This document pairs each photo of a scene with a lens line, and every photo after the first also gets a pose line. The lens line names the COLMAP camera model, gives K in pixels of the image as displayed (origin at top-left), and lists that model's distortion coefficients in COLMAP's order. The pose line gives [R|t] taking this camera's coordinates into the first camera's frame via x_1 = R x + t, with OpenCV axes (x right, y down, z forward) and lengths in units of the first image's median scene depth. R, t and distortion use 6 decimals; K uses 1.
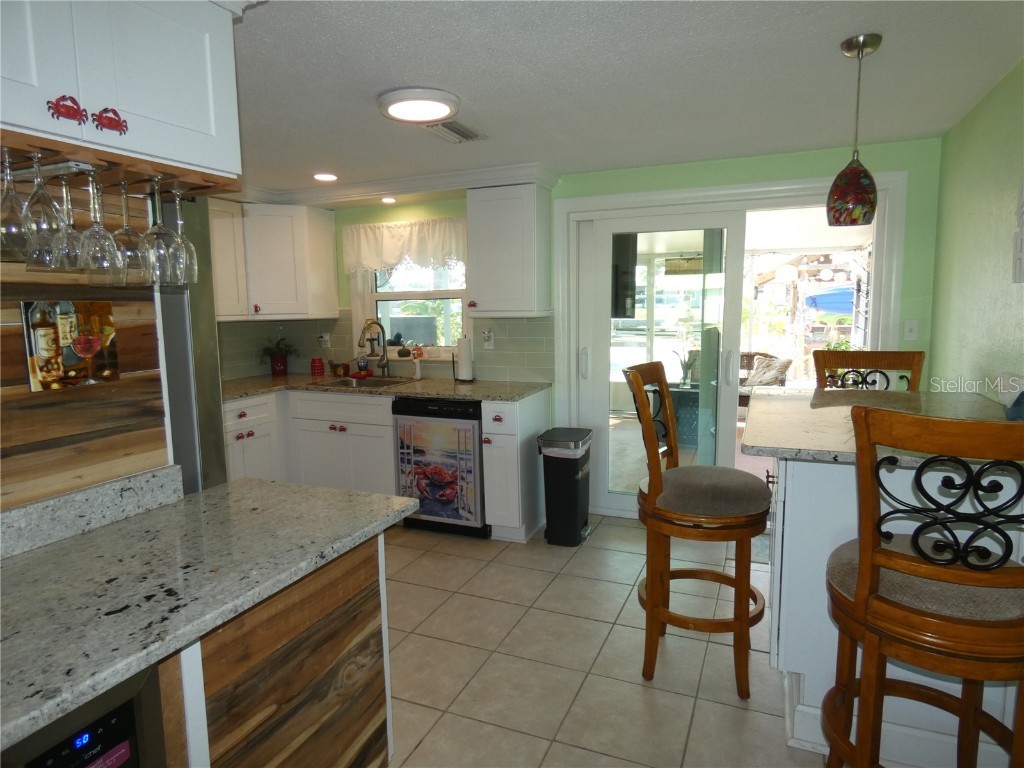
lens RADIAL K [[609.6, 0, 514.2], [0, 609.6, 381.5], [0, 0, 1]] dist [-0.003349, -0.002259]
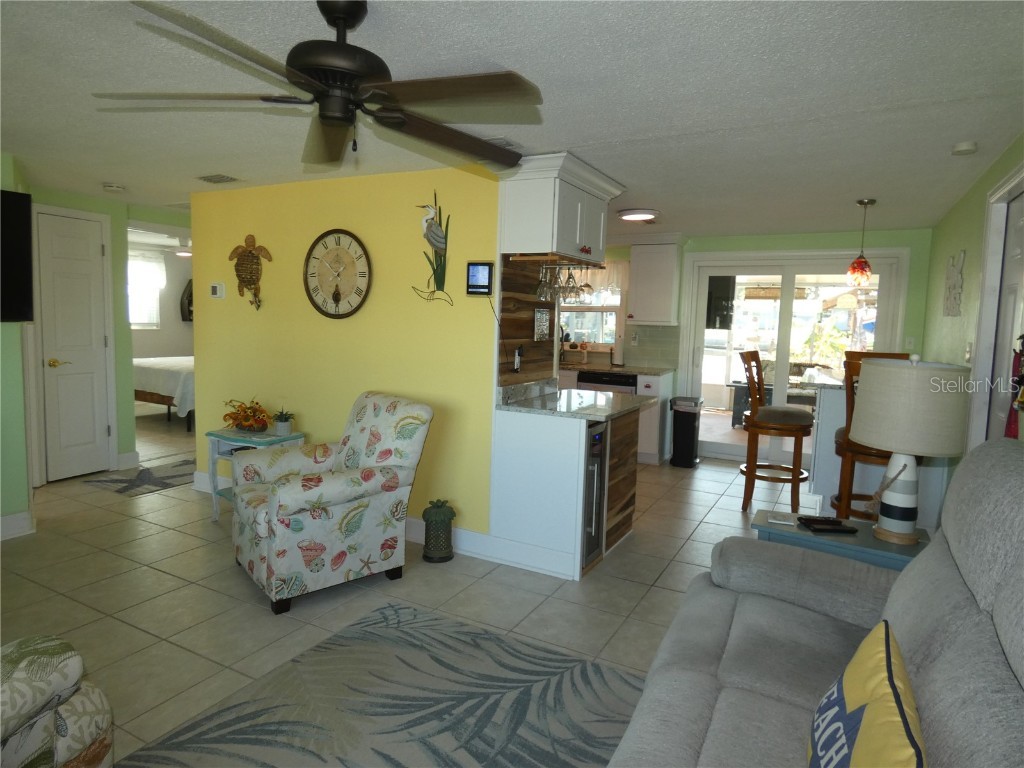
lens RADIAL K [[616.6, 0, 514.1], [0, 616.6, 380.5], [0, 0, 1]] dist [0.002898, 0.002765]
pose [[0.995150, 0.050316, -0.084532, -0.224491], [-0.052311, 0.998398, -0.021553, 0.091495], [0.083312, 0.025870, 0.996188, -0.628963]]
